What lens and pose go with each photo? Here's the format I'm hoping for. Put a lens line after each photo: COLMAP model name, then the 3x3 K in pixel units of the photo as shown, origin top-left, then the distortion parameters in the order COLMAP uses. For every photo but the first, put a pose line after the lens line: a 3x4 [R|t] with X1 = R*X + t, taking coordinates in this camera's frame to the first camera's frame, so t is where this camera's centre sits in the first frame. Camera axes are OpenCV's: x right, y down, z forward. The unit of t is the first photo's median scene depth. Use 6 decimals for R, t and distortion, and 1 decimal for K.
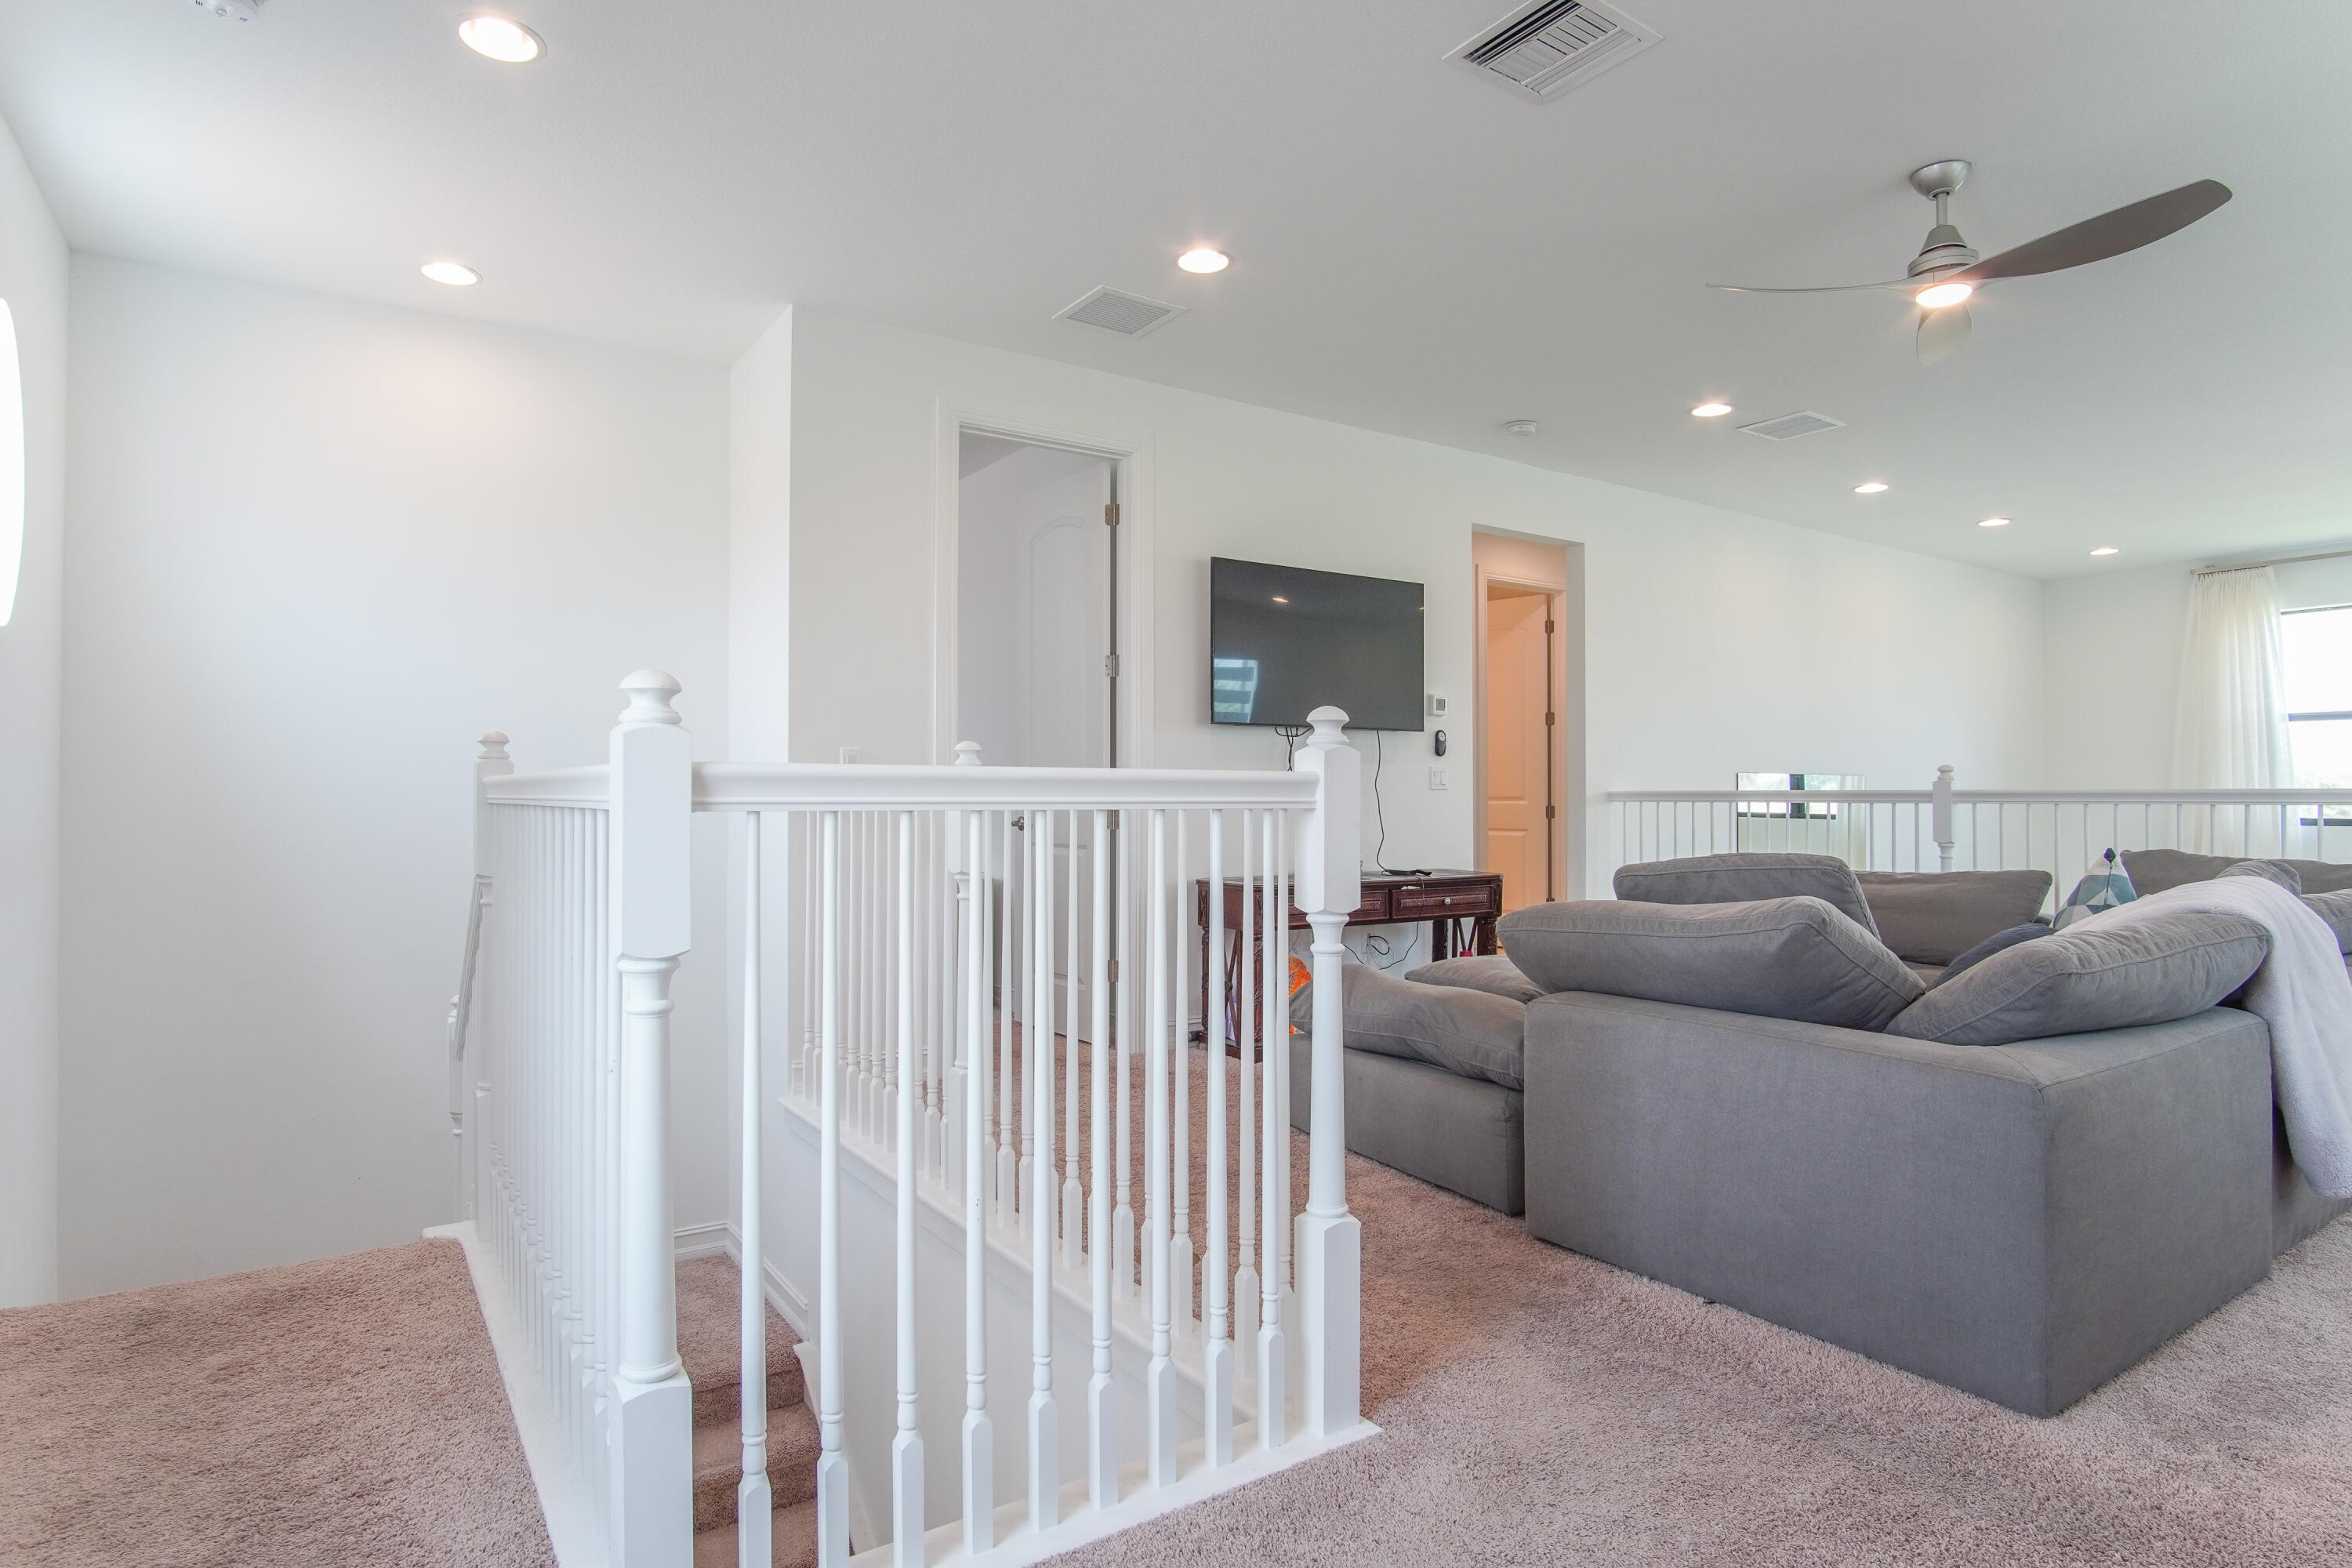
lens RADIAL K [[1278.0, 0, 1176.0], [0, 1278.0, 784.0], [0, 0, 1]] dist [-0.004607, 0.002978]
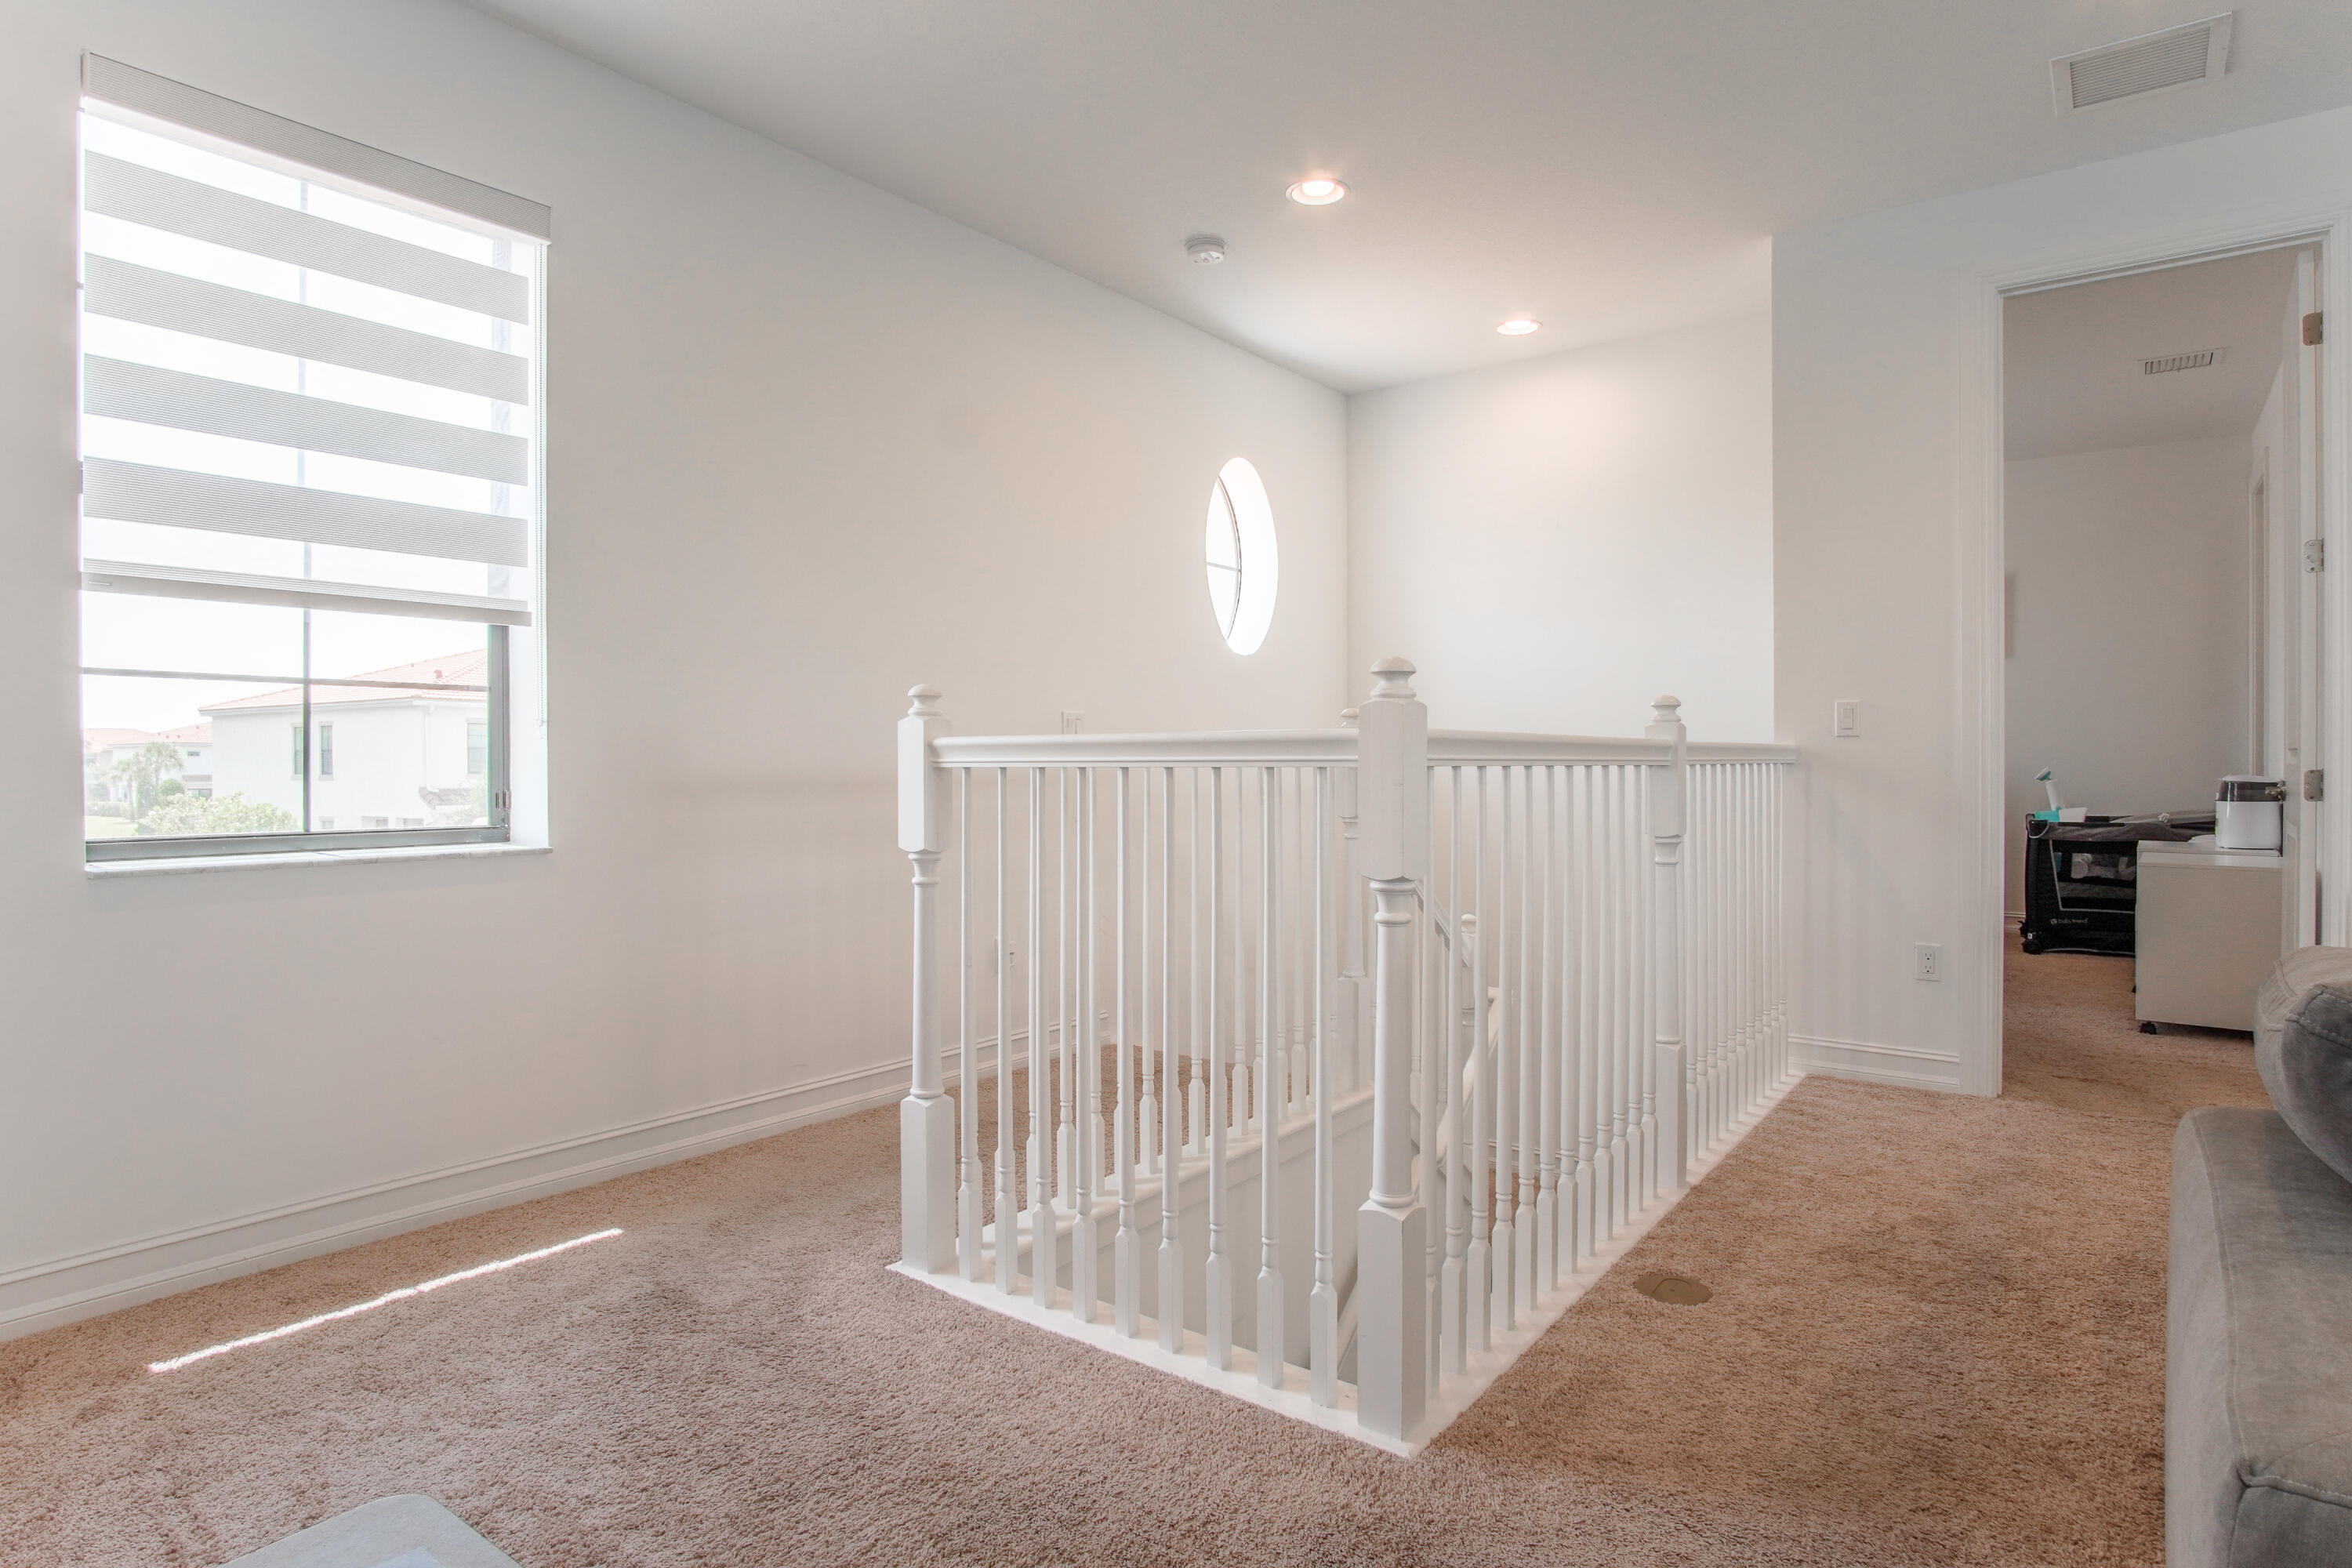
lens RADIAL K [[1278.0, 0, 1176.0], [0, 1278.0, 784.0], [0, 0, 1]] dist [-0.004607, 0.002978]
pose [[0.321639, 0.017632, -0.946698, 1.055995], [0.014322, 0.999622, 0.023483, 0.007262], [0.946754, -0.021111, 0.321265, 0.617290]]
